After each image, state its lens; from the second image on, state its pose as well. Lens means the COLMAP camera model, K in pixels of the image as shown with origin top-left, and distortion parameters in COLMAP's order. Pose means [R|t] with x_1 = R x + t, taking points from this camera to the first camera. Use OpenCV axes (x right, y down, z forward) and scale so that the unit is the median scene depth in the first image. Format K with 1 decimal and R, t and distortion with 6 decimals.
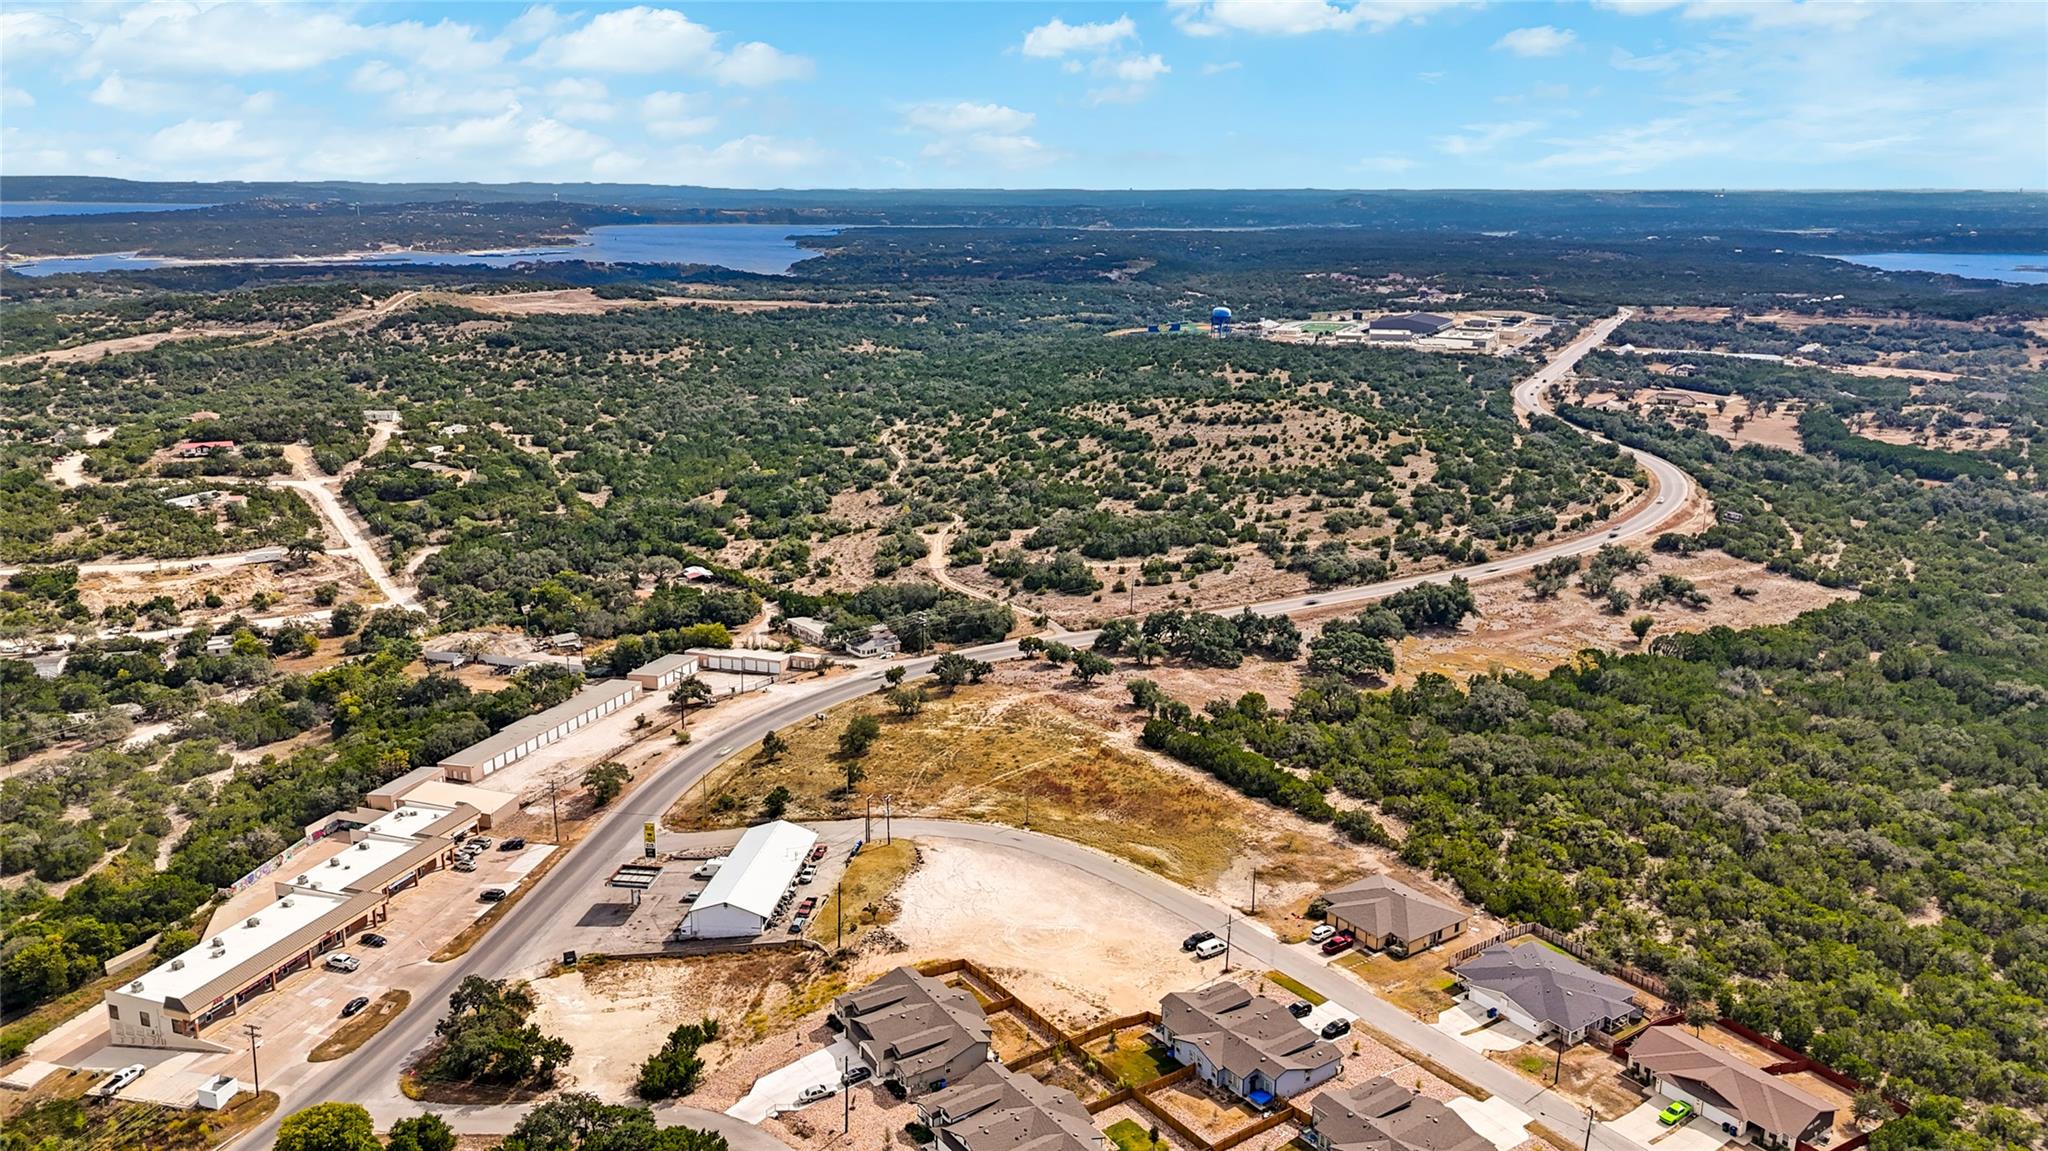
lens RADIAL K [[1500.1, 0, 1027.2], [0, 1500.1, 574.1], [0, 0, 1]] dist [0.064860, -0.036047]
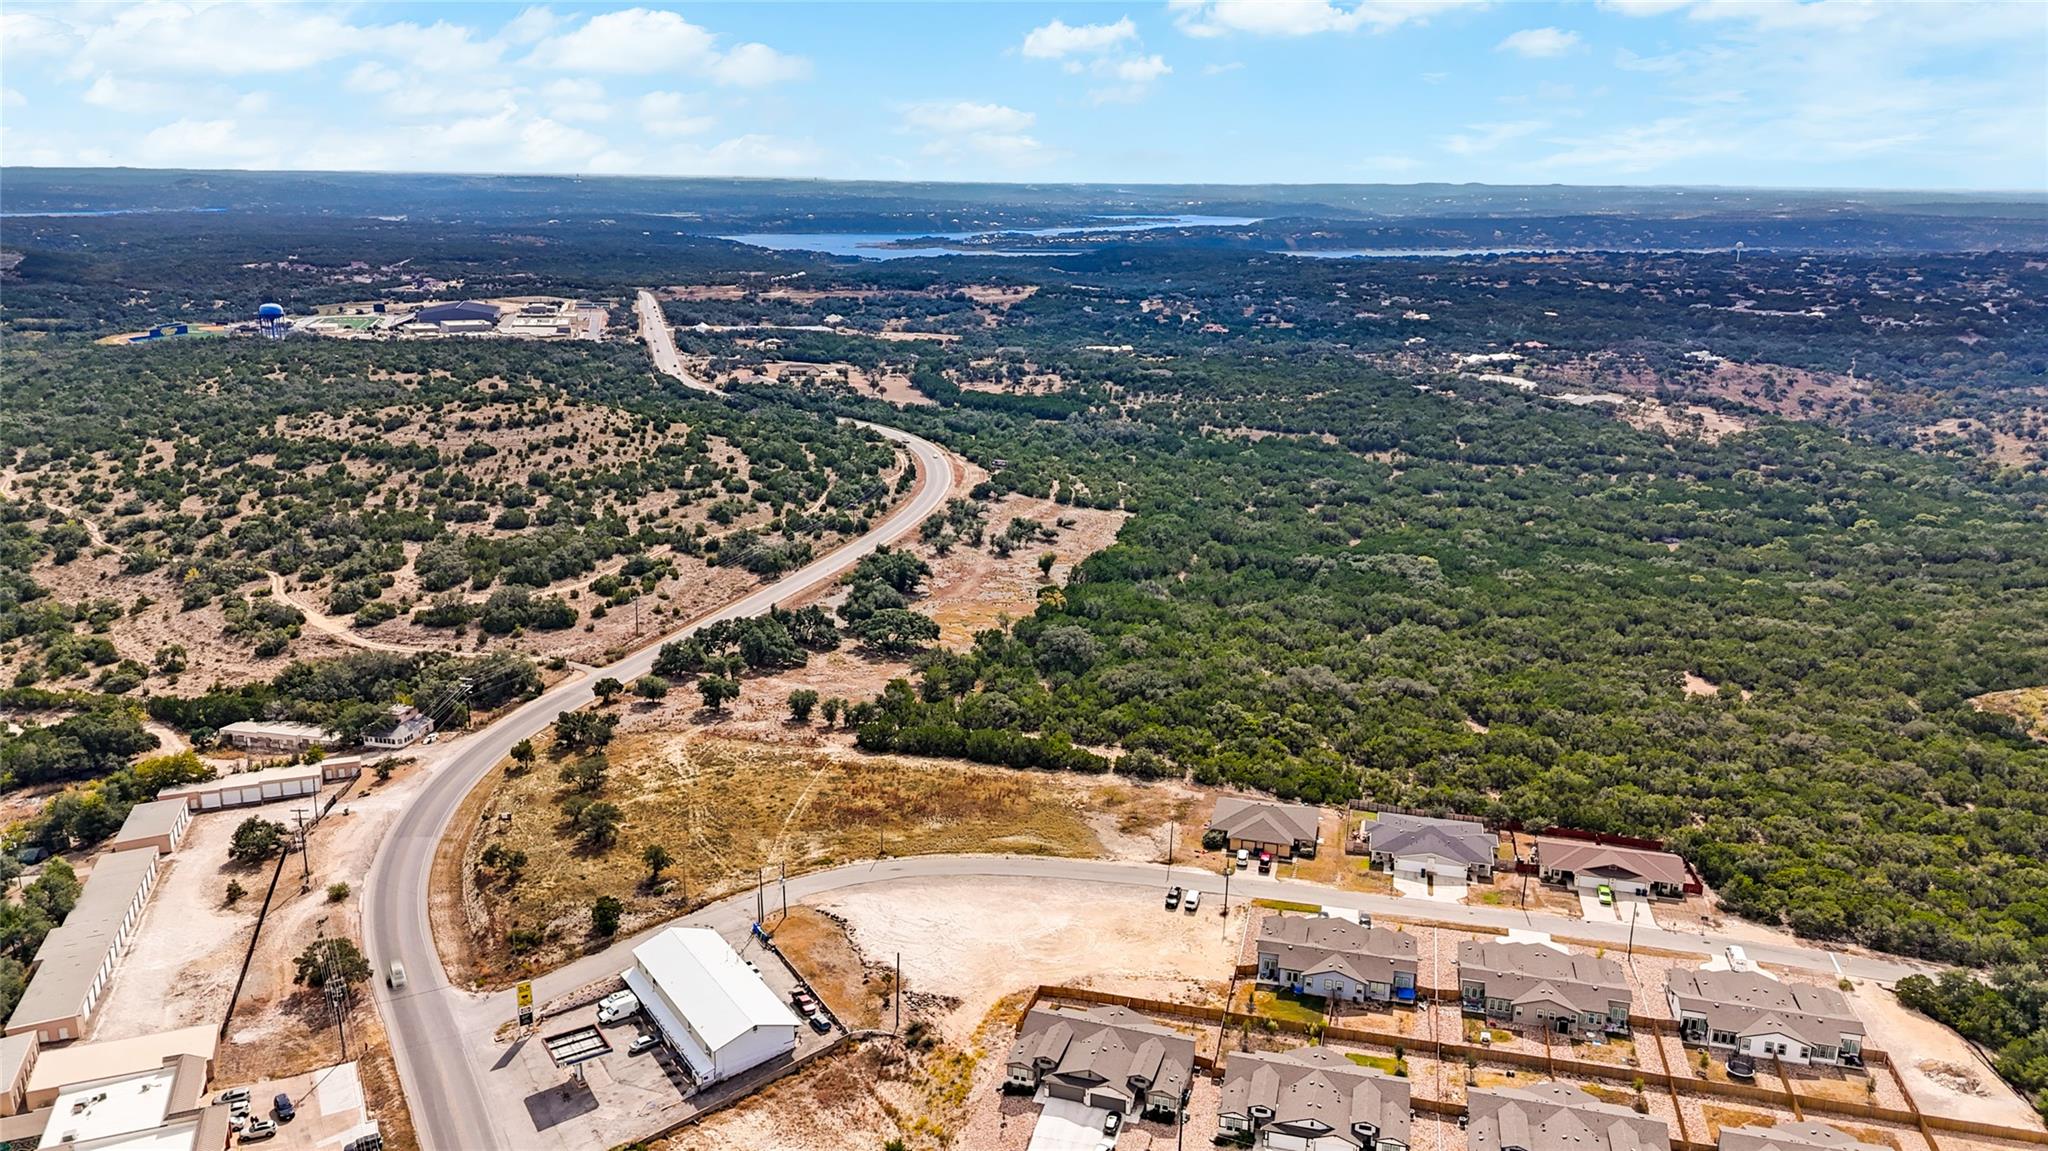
lens RADIAL K [[1500.1, 0, 1021.5], [0, 1500.1, 581.7], [0, 0, 1]] dist [0.064860, -0.036047]
pose [[0.762034, -0.166936, 0.625649, -0.296140], [0.157580, 0.984959, 0.070877, -0.031841], [-0.628070, 0.044579, 0.776878, 0.125665]]
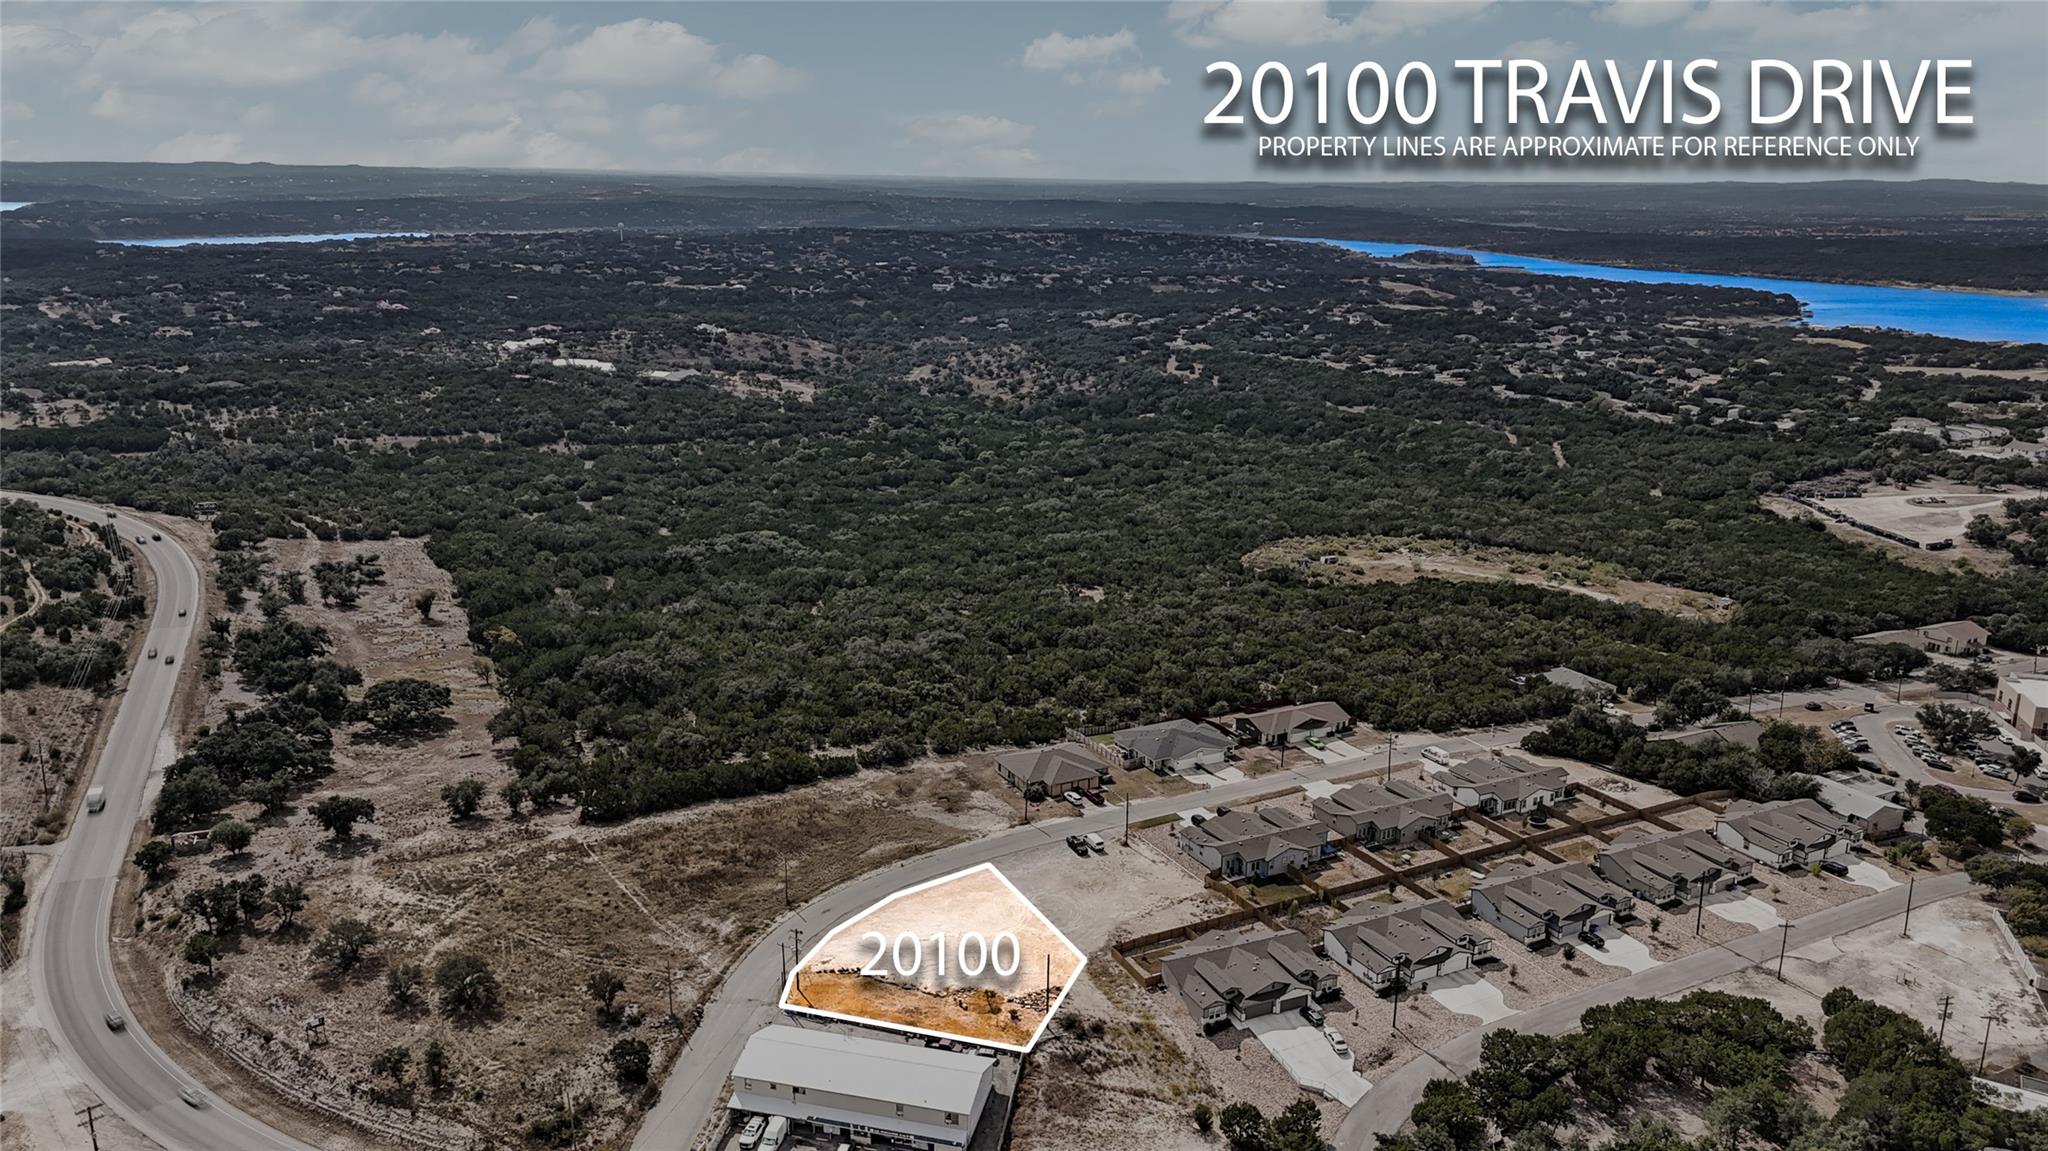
lens RADIAL K [[1500.1, 0, 1019.4], [0, 1500.1, 567.8], [0, 0, 1]] dist [0.064860, -0.036047]
pose [[0.131494, -0.257984, 0.957159, -0.461149], [0.241214, 0.944850, 0.221528, -0.106546], [-0.961522, 0.201751, 0.186471, 0.403133]]
